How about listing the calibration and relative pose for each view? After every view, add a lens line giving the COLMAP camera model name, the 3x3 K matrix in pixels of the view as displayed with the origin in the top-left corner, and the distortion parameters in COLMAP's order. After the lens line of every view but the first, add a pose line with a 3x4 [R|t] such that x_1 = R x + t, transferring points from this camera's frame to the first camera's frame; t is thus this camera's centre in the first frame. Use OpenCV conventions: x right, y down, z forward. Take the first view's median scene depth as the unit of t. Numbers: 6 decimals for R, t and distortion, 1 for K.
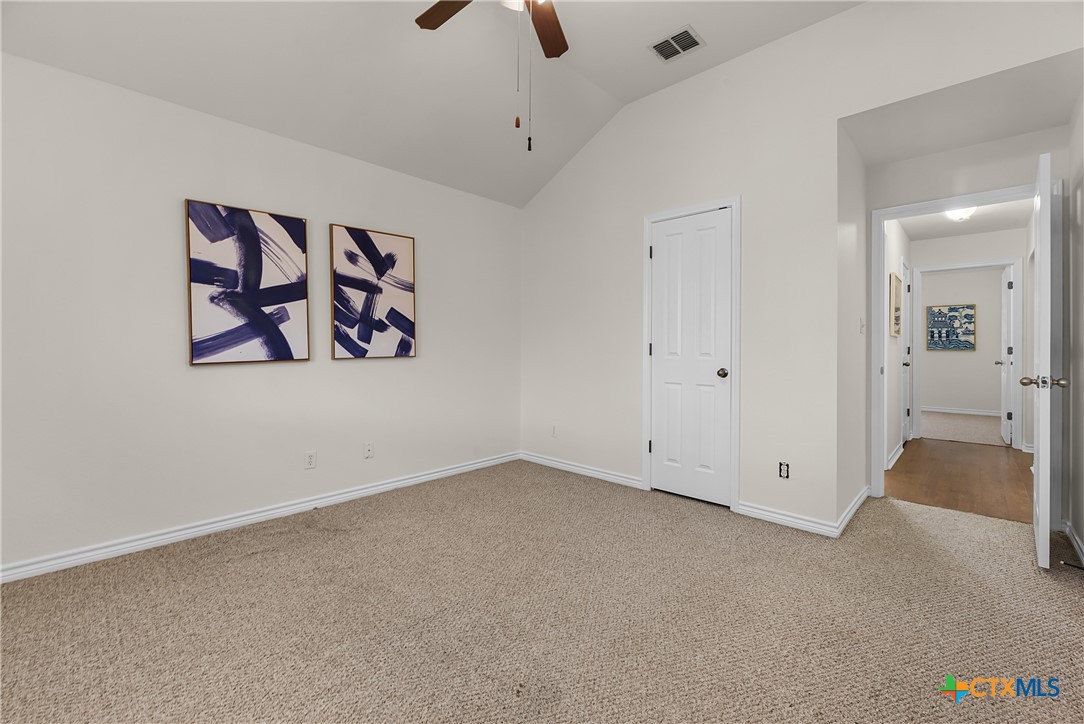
lens RADIAL K [[456.2, 0, 553.7], [0, 456.2, 339.8], [0, 0, 1]] dist [-0.005982, 0.000963]
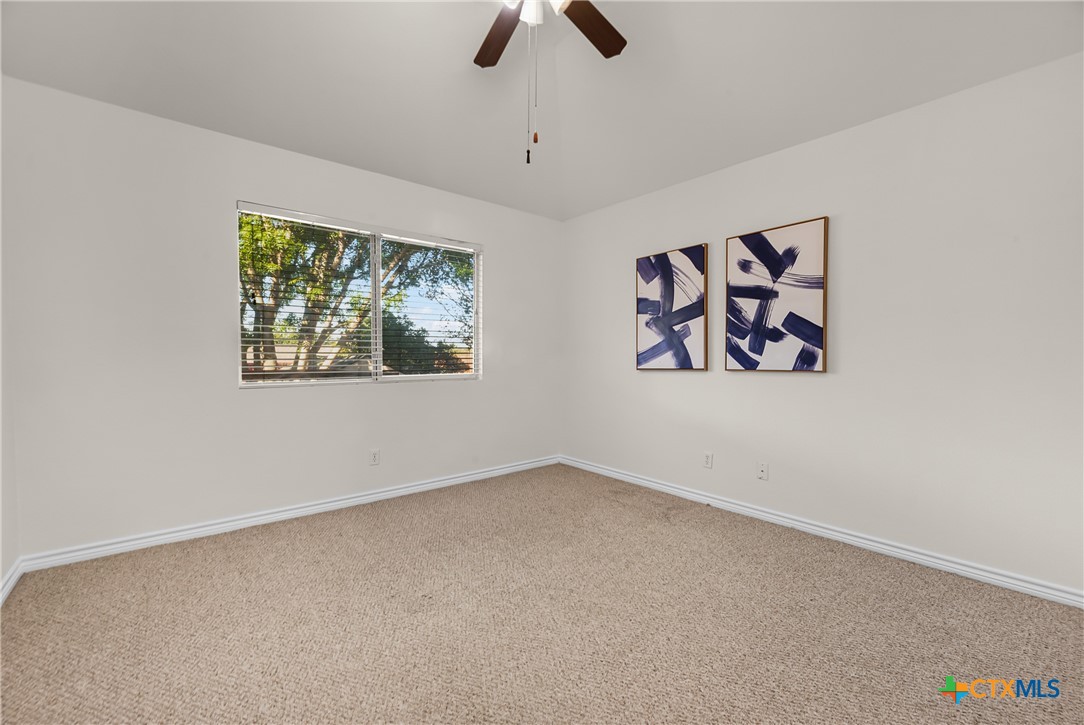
lens RADIAL K [[456.2, 0, 542.2], [0, 456.2, 368.1], [0, 0, 1]] dist [-0.005982, 0.000963]
pose [[-0.132247, 0.024772, -0.990907, 0.596224], [0.006402, 0.999688, 0.024137, 0.010044], [0.991196, -0.003152, -0.132364, 0.724188]]
